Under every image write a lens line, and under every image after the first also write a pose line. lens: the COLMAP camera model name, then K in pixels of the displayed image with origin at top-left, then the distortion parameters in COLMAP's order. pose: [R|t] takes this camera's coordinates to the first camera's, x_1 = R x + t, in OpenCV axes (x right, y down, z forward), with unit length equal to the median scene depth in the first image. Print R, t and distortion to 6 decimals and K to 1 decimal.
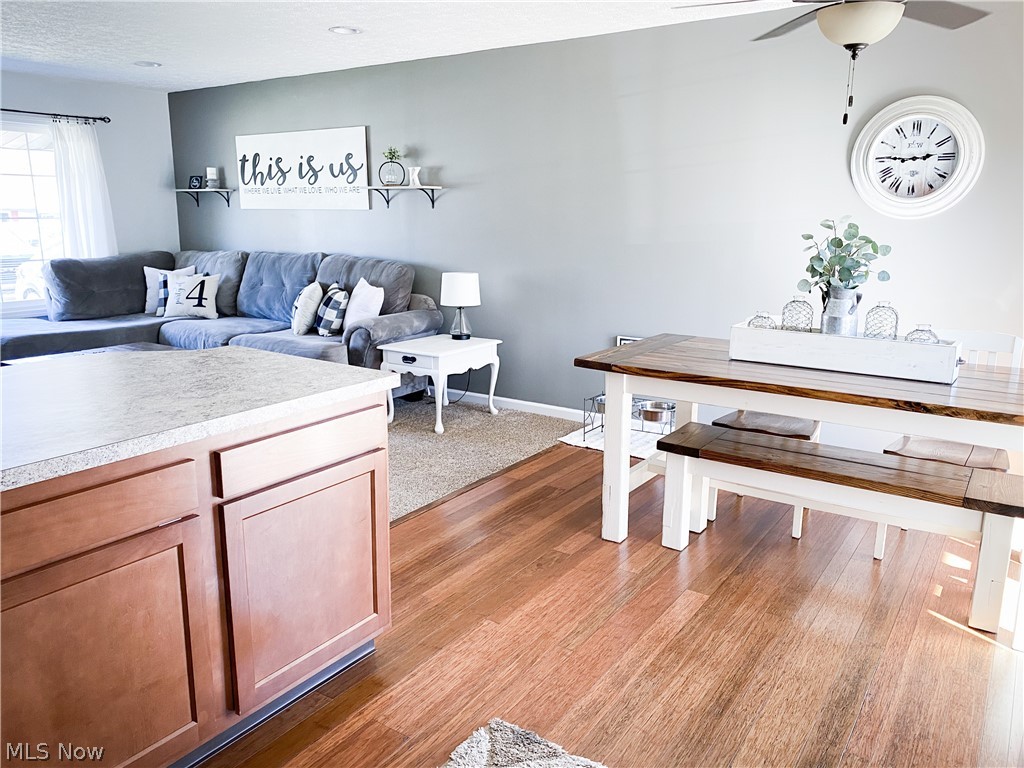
lens RADIAL K [[780.0, 0, 512.0], [0, 780.0, 384.0], [0, 0, 1]] dist [0.058233, -0.080391]
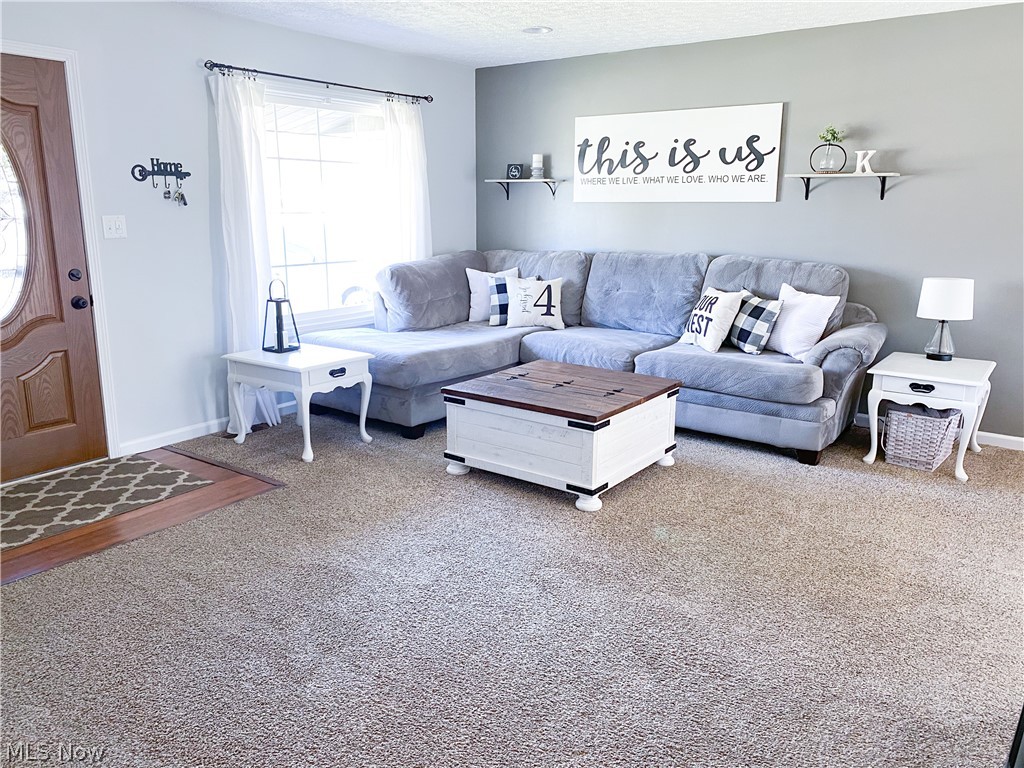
lens RADIAL K [[780.0, 0, 512.0], [0, 780.0, 384.0], [0, 0, 1]] dist [0.058233, -0.080391]
pose [[0.999788, 0.006103, -0.019682, -0.682643], [-0.005867, 0.999910, 0.012039, -0.053531], [0.019754, -0.011921, 0.999734, 0.222972]]
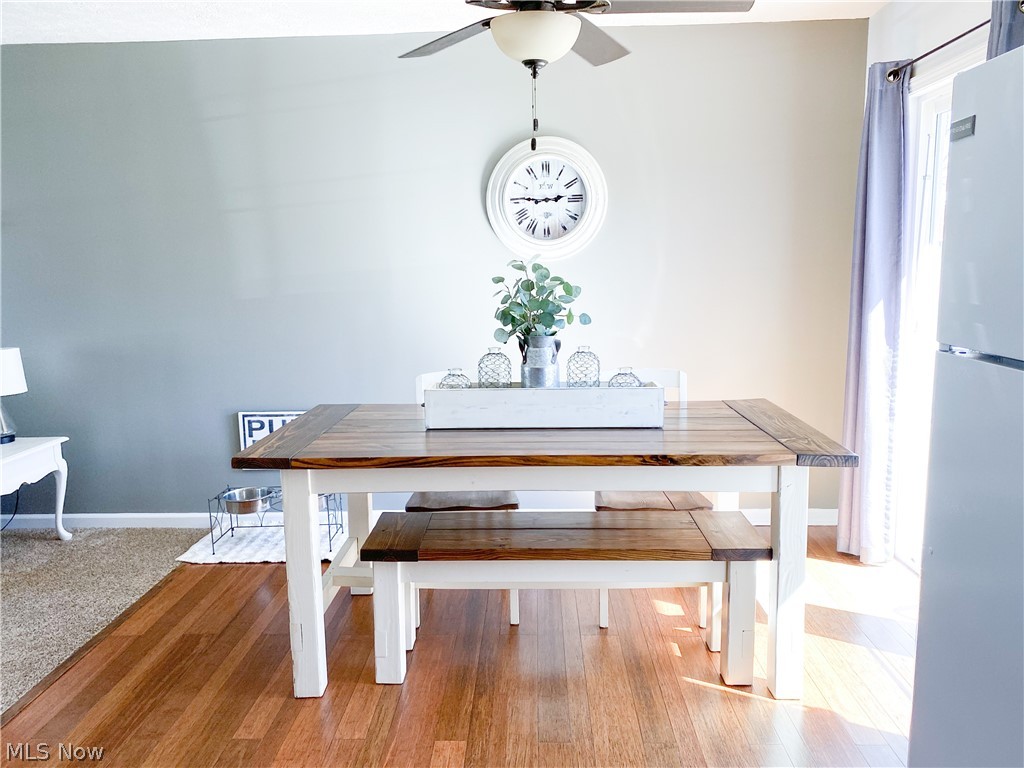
lens RADIAL K [[780.0, 0, 512.0], [0, 780.0, 384.0], [0, 0, 1]] dist [0.058233, -0.080391]
pose [[0.843482, -0.099857, 0.527795, -0.061300], [0.135742, 0.990303, -0.029572, -0.035499], [-0.519724, 0.096588, 0.848857, 0.213331]]
